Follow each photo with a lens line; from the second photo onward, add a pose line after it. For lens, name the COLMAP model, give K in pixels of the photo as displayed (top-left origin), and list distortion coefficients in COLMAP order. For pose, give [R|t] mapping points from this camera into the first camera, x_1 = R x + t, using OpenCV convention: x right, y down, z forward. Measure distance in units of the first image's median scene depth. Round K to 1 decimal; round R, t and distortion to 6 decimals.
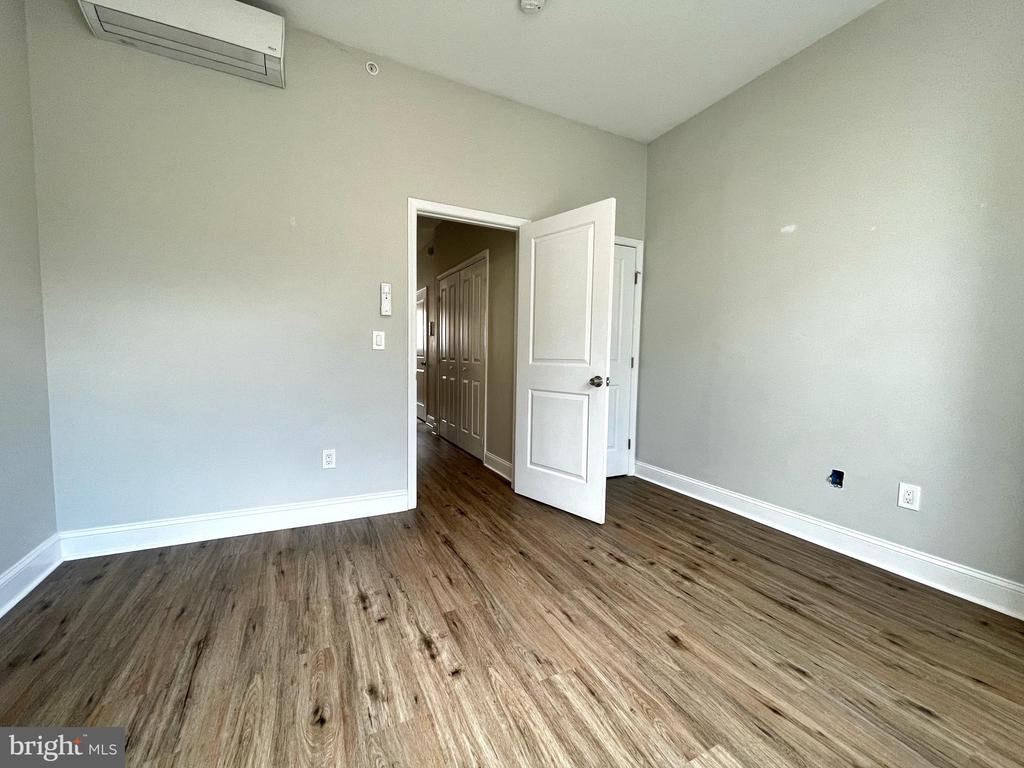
lens RADIAL K [[408.3, 0, 503.6], [0, 408.3, 382.9], [0, 0, 1]] dist [0.002964, 0.000252]
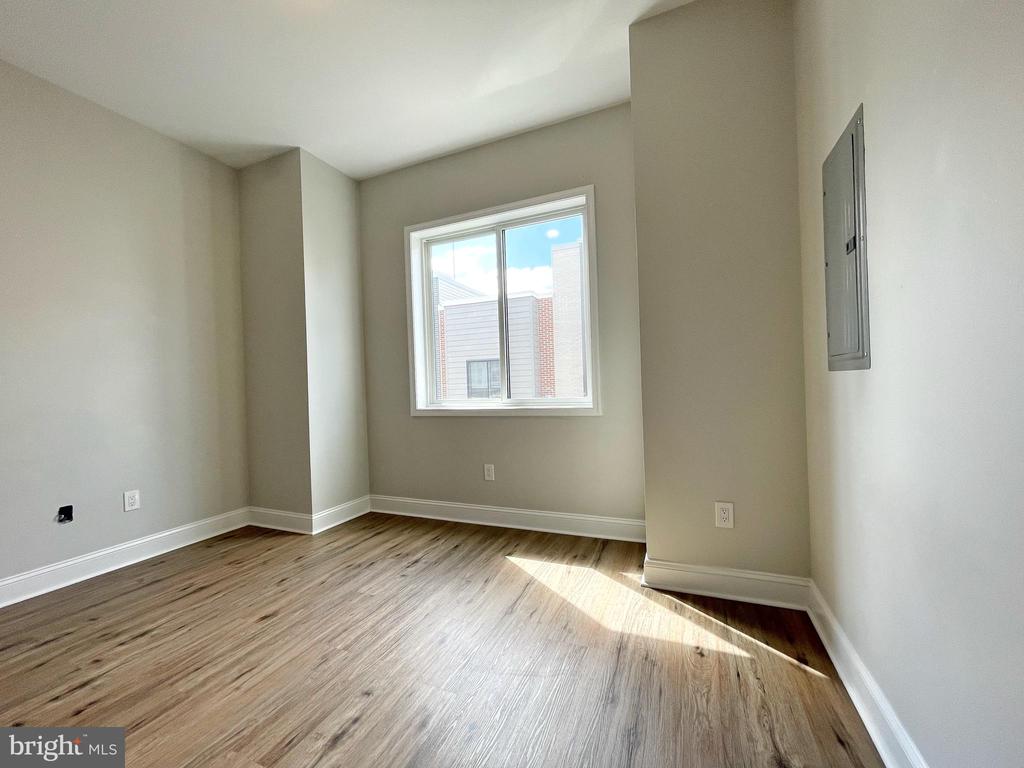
lens RADIAL K [[408.3, 0, 512.7], [0, 408.3, 385.3], [0, 0, 1]] dist [0.002964, 0.000252]
pose [[-0.651355, 0.005774, 0.758751, -0.814931], [0.074193, 0.995664, 0.056115, -0.072015], [-0.755137, 0.092845, -0.648959, 0.936561]]
